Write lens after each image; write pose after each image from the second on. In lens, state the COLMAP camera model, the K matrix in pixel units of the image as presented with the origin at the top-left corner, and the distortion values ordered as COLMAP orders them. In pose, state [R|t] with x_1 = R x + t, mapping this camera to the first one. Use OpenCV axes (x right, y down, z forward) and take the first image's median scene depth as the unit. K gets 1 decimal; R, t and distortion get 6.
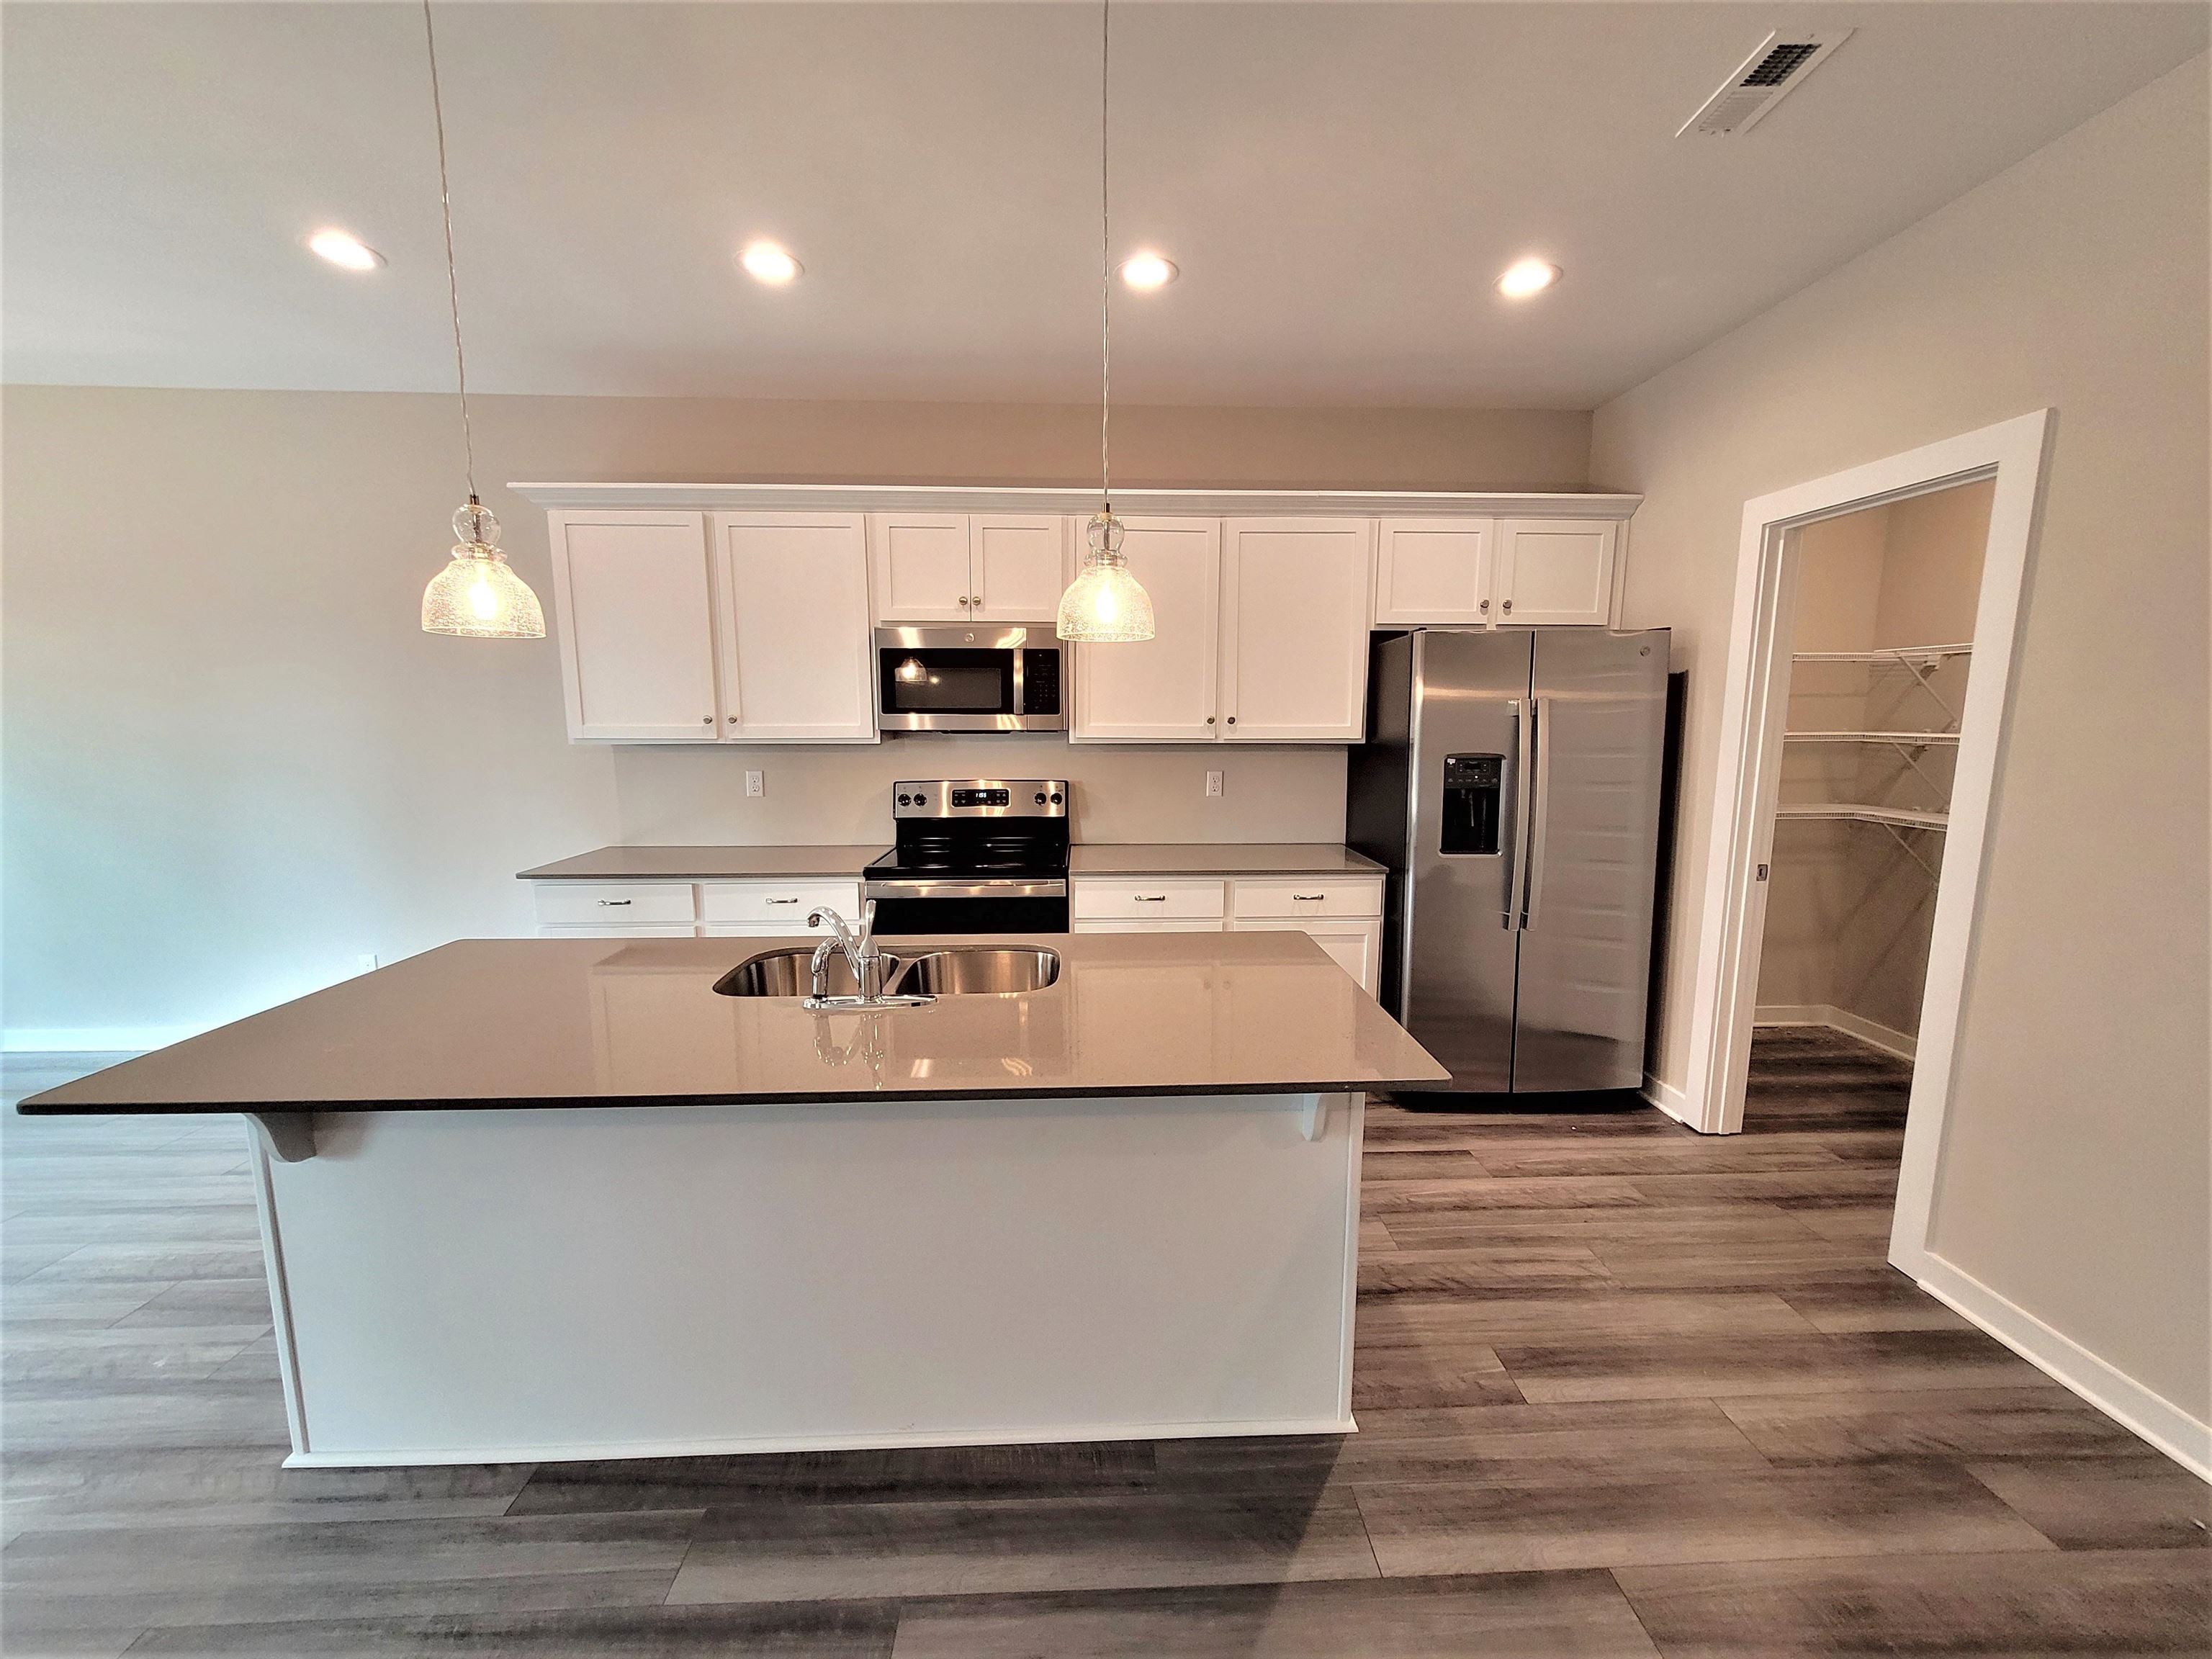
lens RADIAL K [[868.4, 0, 1109.3], [0, 868.4, 833.3], [0, 0, 1]] dist [-0.001675, -0.000582]
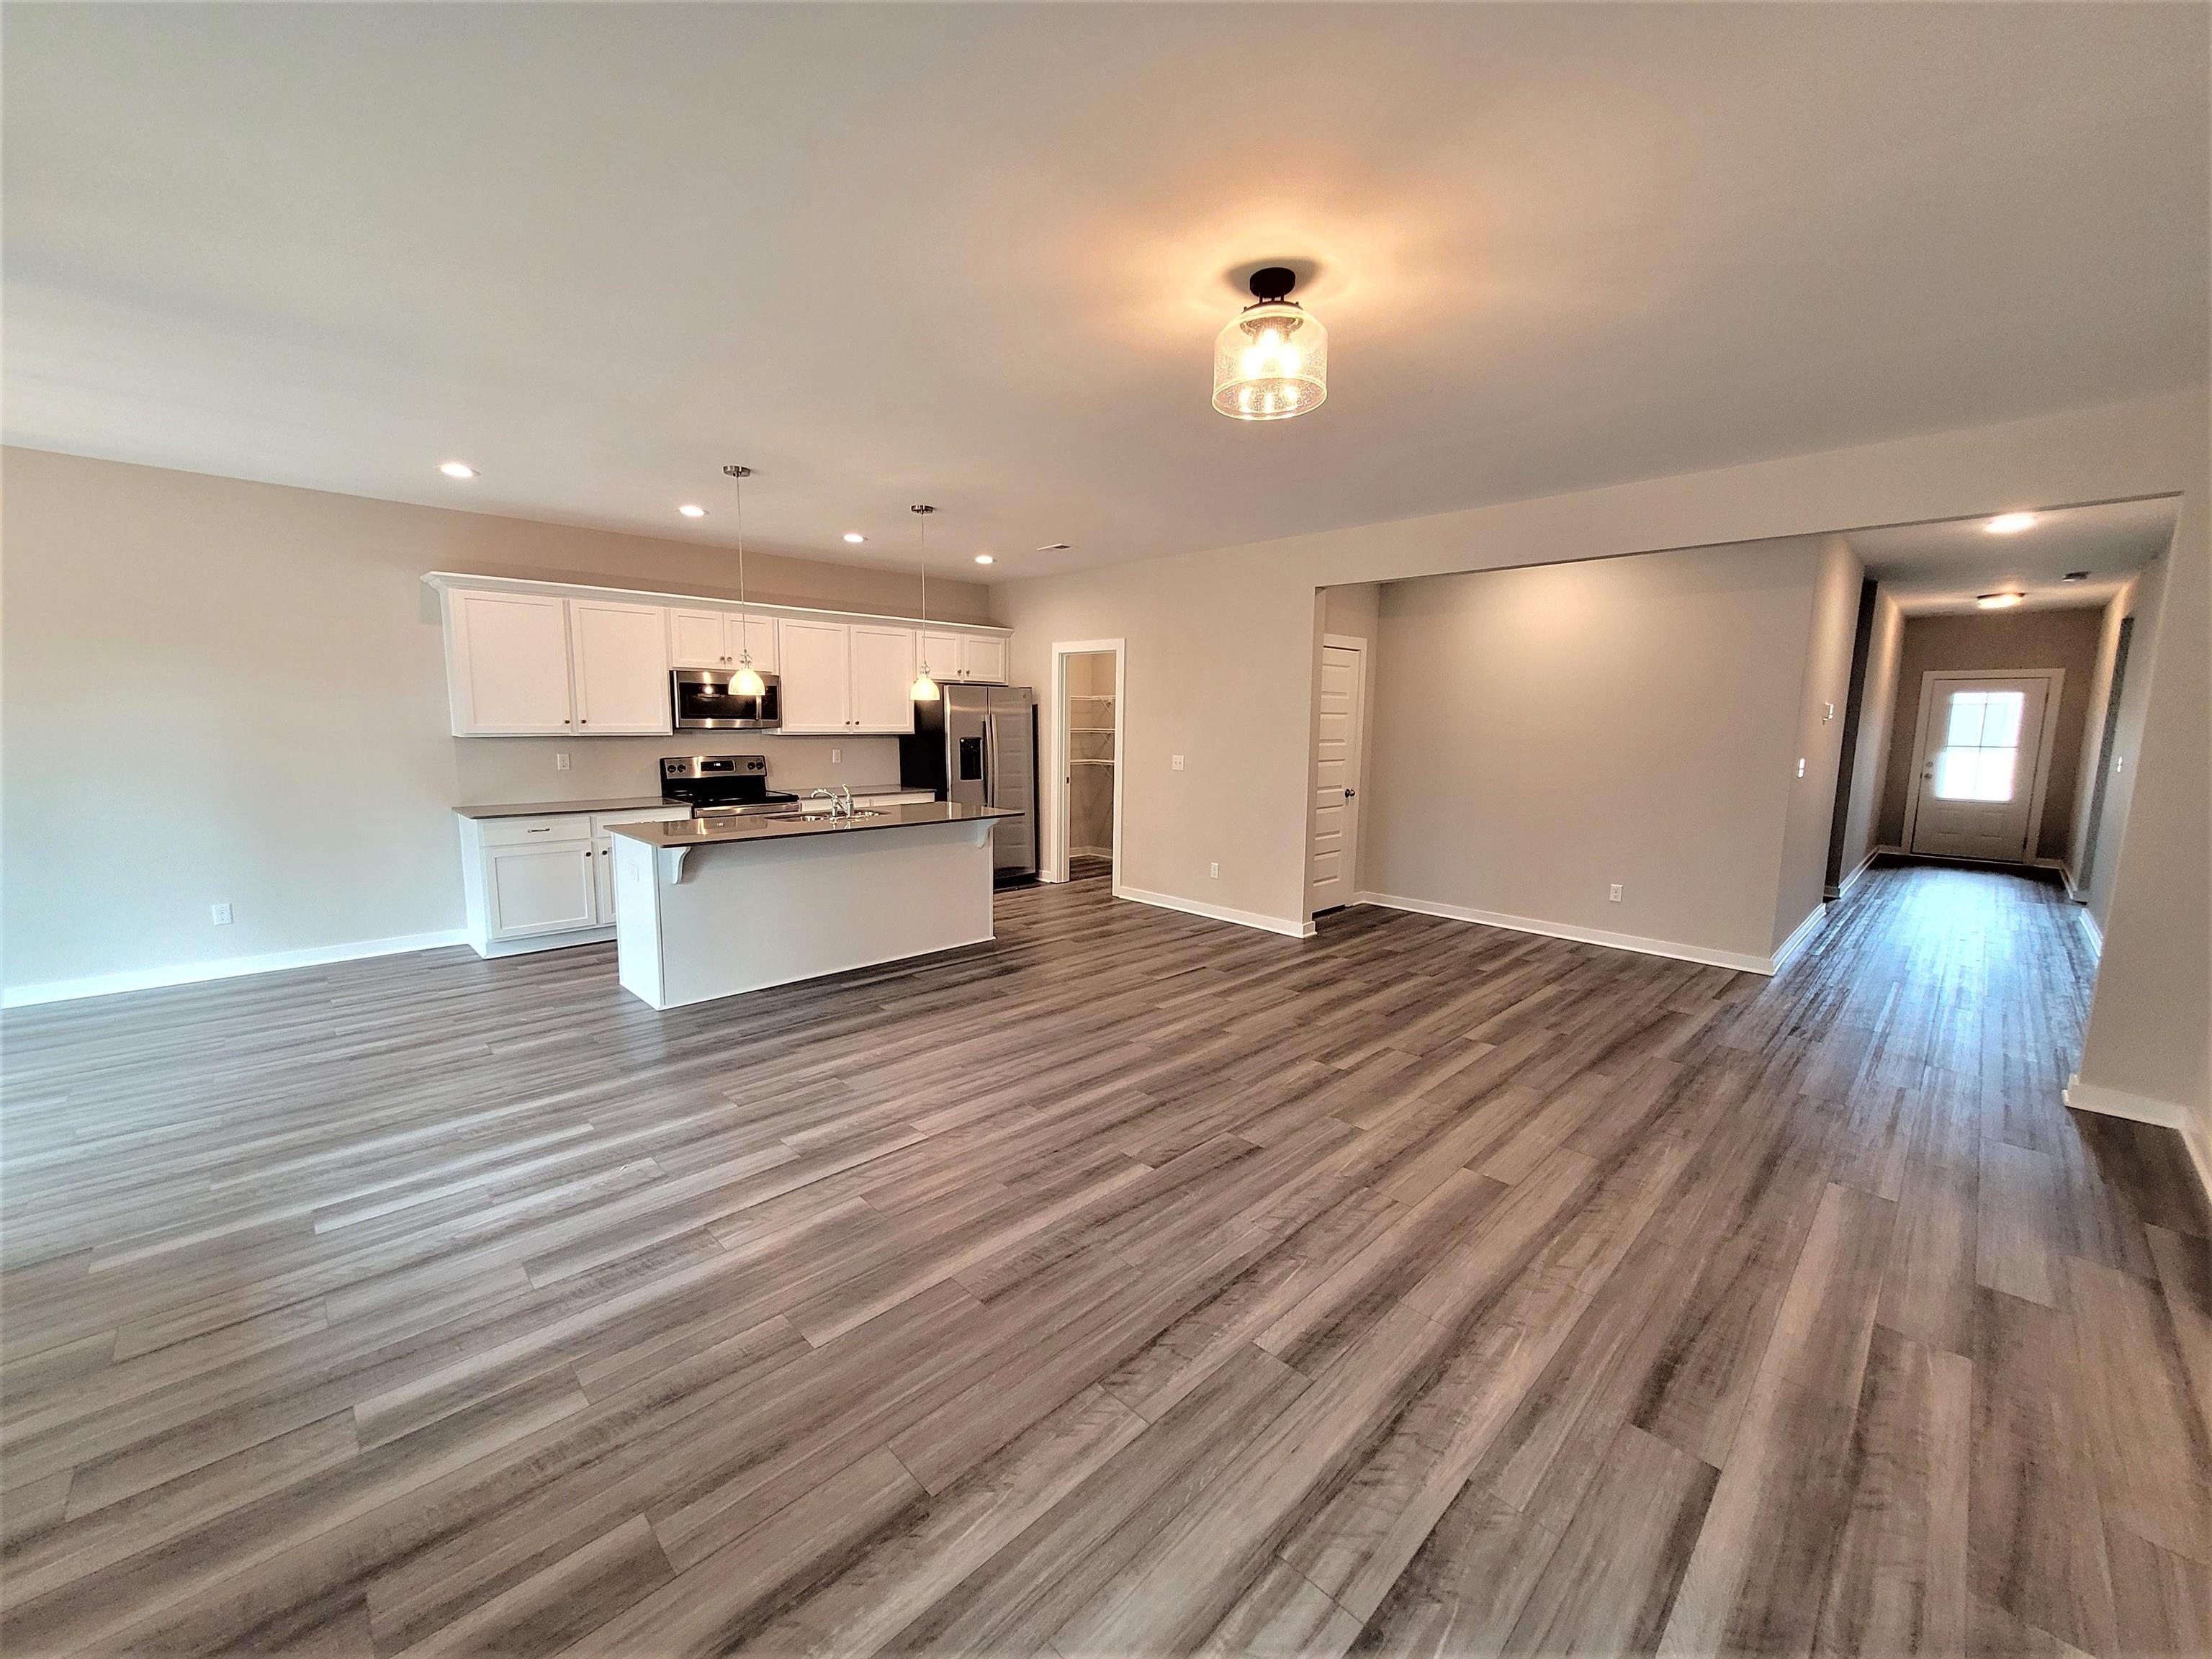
lens RADIAL K [[868.4, 0, 1118.4], [0, 868.4, 830.2], [0, 0, 1]] dist [-0.001675, -0.000582]
pose [[0.732140, -0.078130, 0.676658, -0.849970], [0.080185, 0.996379, 0.028287, 0.118396], [-0.676418, 0.033548, 0.735754, -0.951550]]
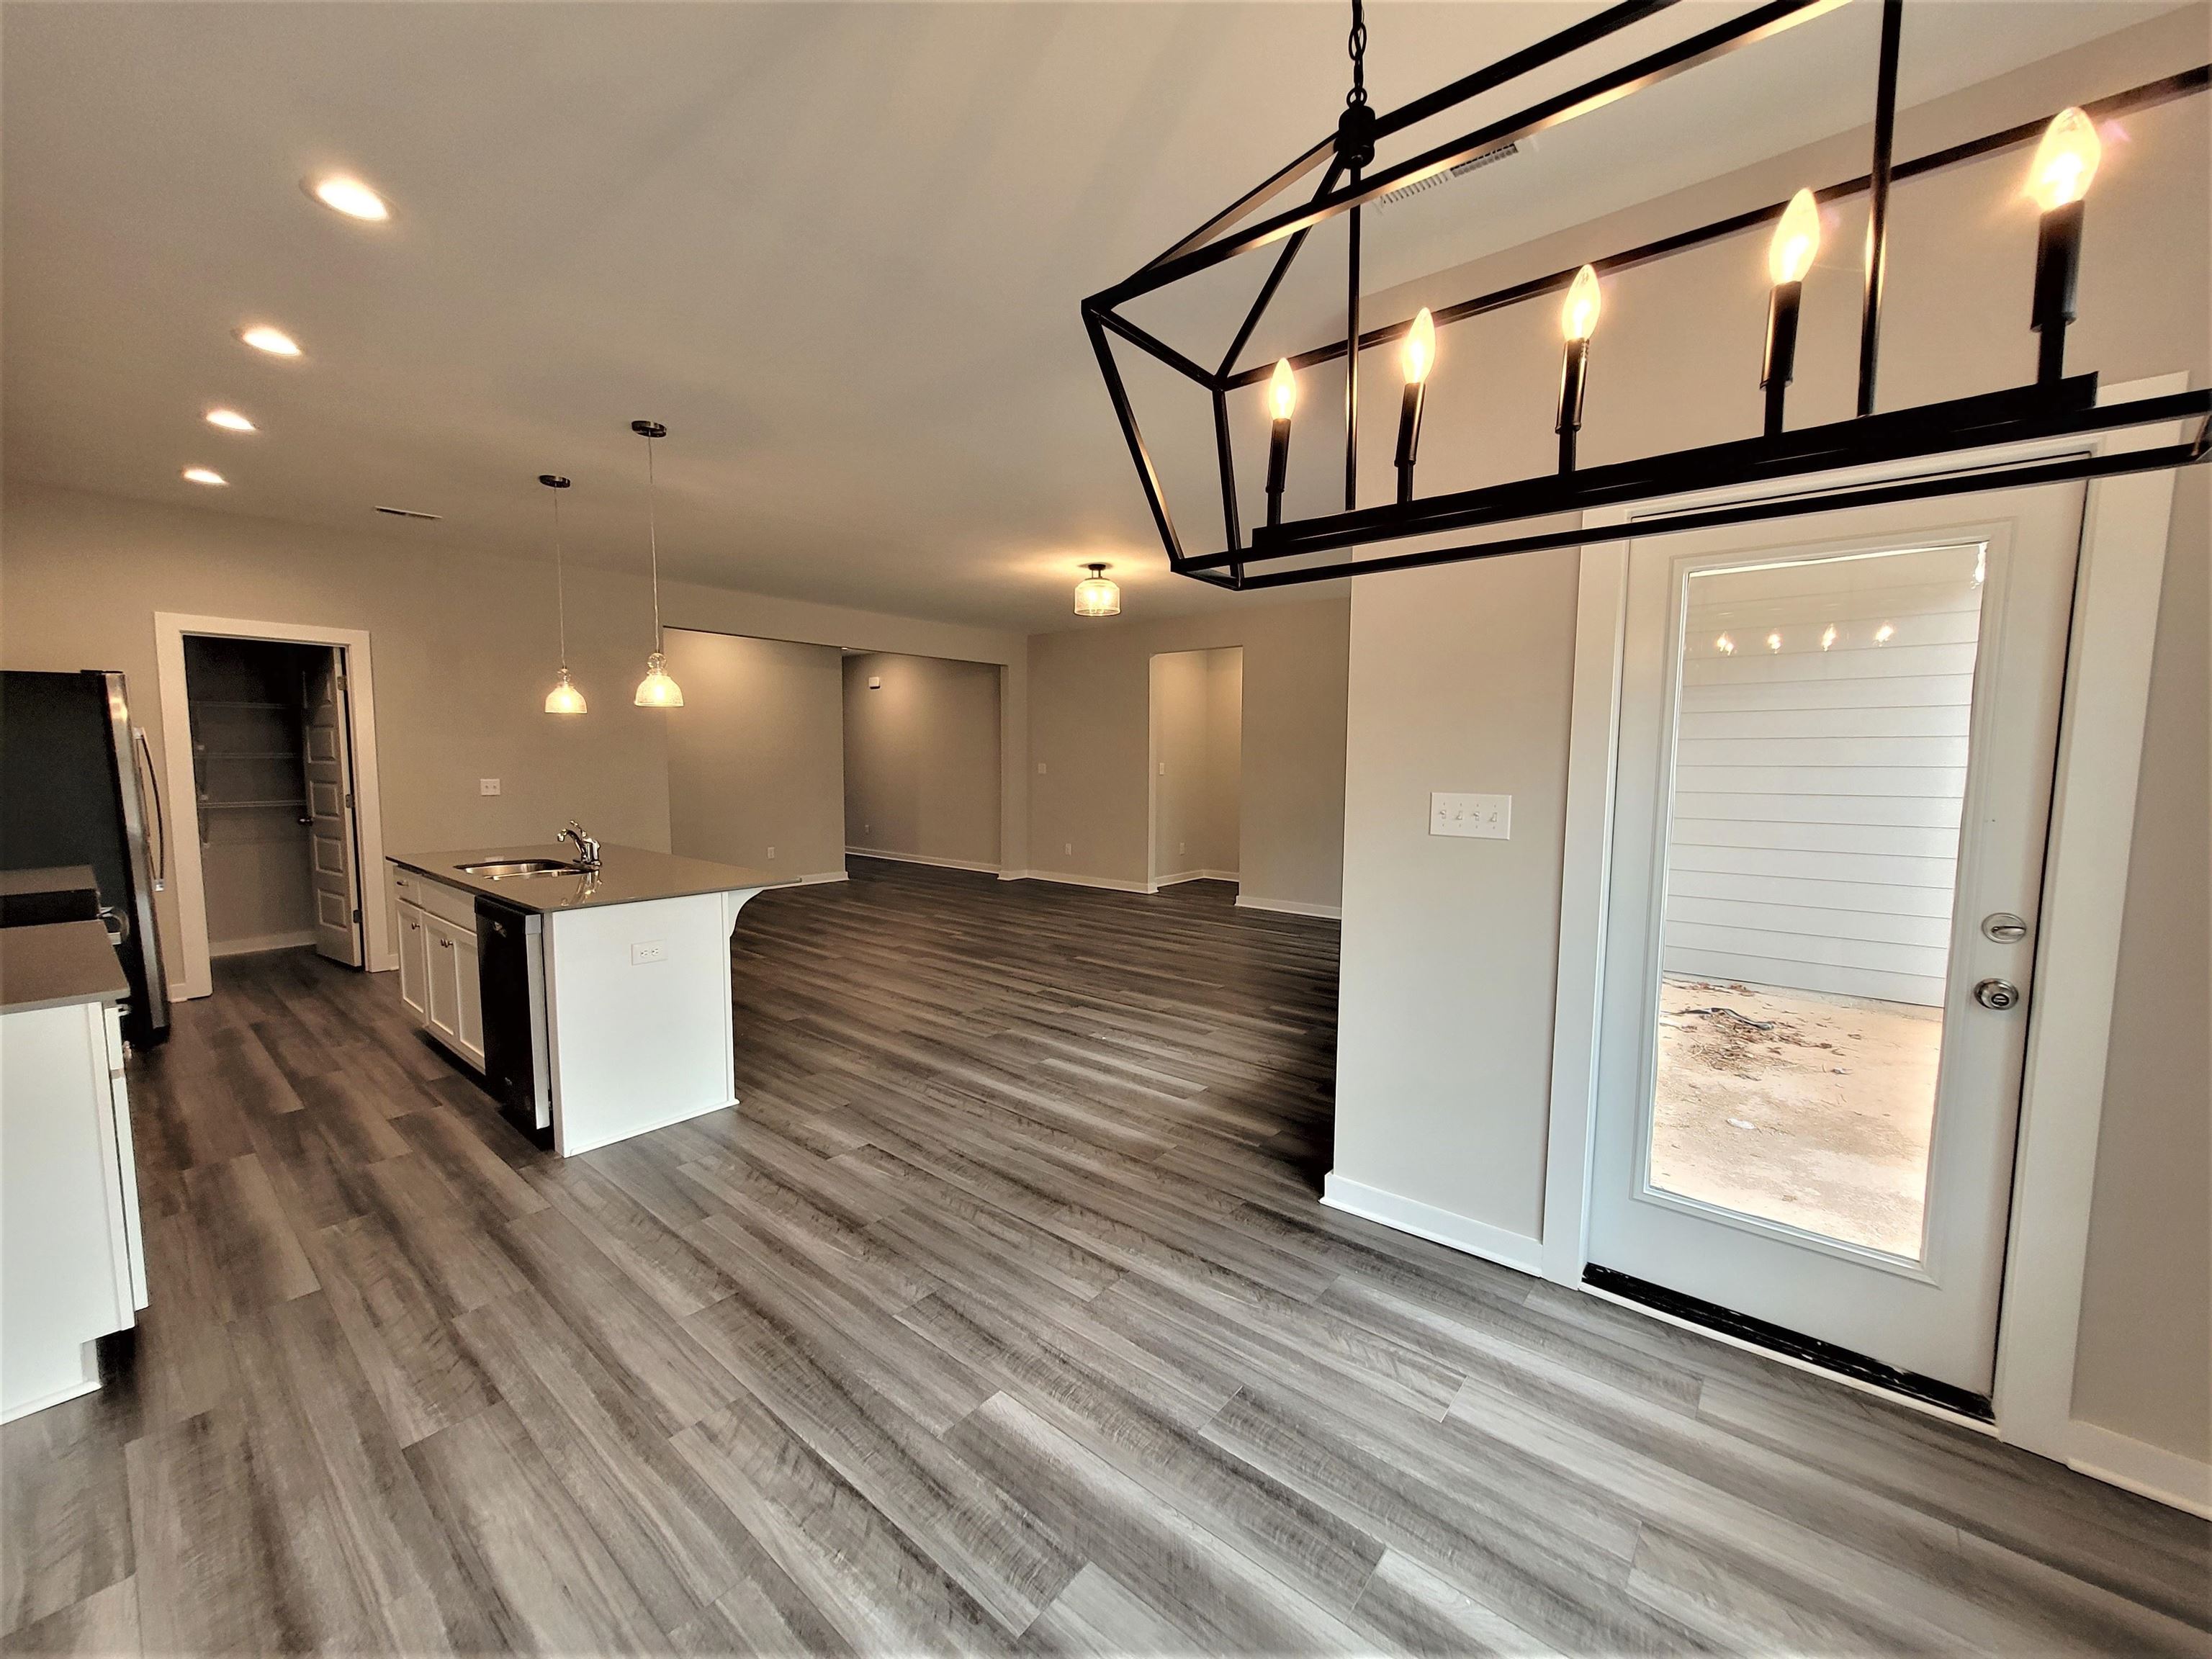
lens RADIAL K [[868.4, 0, 1111.6], [0, 868.4, 832.4], [0, 0, 1]] dist [-0.001675, -0.000582]
pose [[-0.742299, -0.061372, 0.667253, -1.510919], [0.090312, 0.977547, 0.190382, -0.107222], [-0.663955, 0.201581, -0.720089, 0.917653]]
